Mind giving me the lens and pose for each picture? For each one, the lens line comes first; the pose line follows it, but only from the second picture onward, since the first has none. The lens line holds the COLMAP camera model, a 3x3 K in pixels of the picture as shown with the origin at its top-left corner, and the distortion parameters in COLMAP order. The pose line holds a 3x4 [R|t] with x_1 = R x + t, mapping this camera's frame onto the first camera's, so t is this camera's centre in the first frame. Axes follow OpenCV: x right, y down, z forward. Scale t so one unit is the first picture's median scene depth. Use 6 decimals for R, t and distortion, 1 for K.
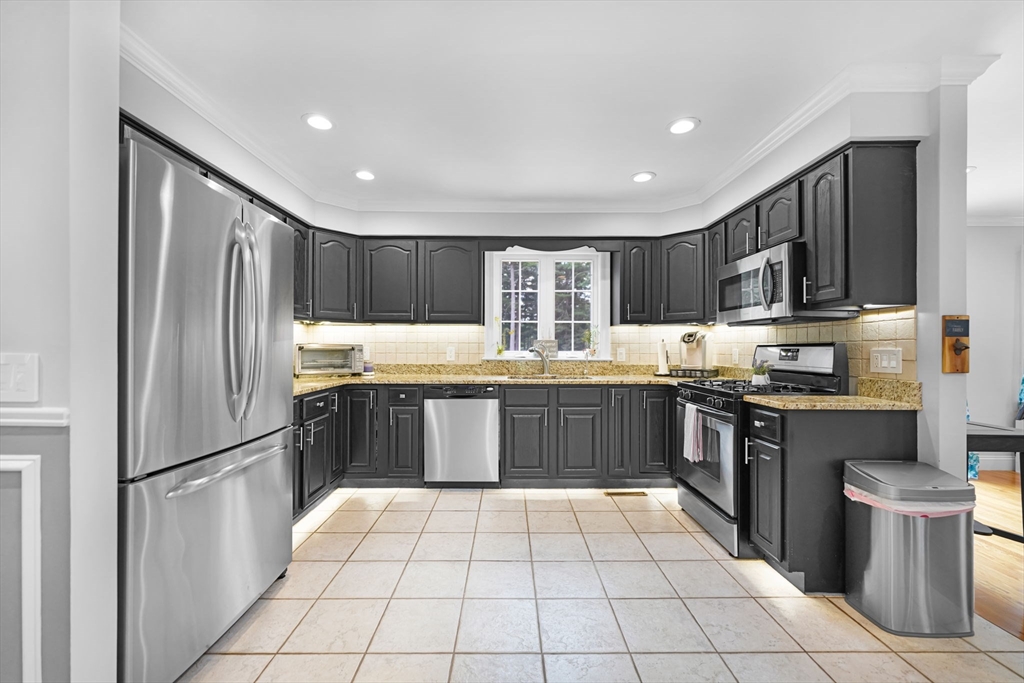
lens RADIAL K [[422.8, 0, 510.3], [0, 422.8, 343.1], [0, 0, 1]] dist [0.000978, -0.000541]
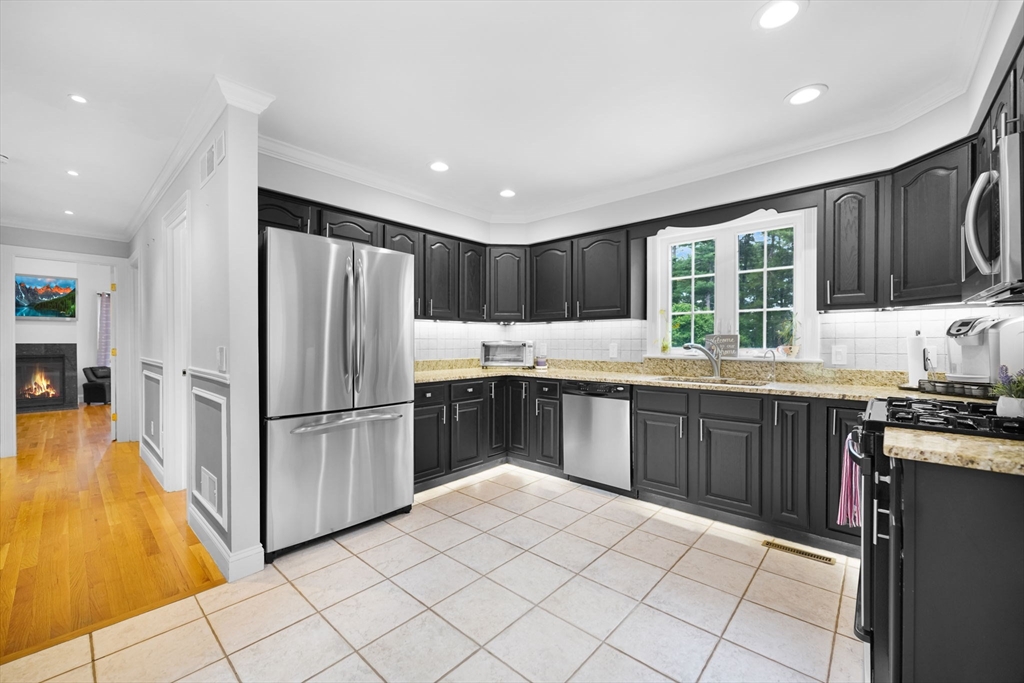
lens RADIAL K [[422.8, 0, 510.3], [0, 422.8, 342.9], [0, 0, 1]] dist [0.000978, -0.000541]
pose [[0.723190, -0.000918, -0.690648, 0.380040], [0.006839, 0.999960, 0.005832, 0.001003], [0.690615, -0.008940, 0.723167, 0.149407]]
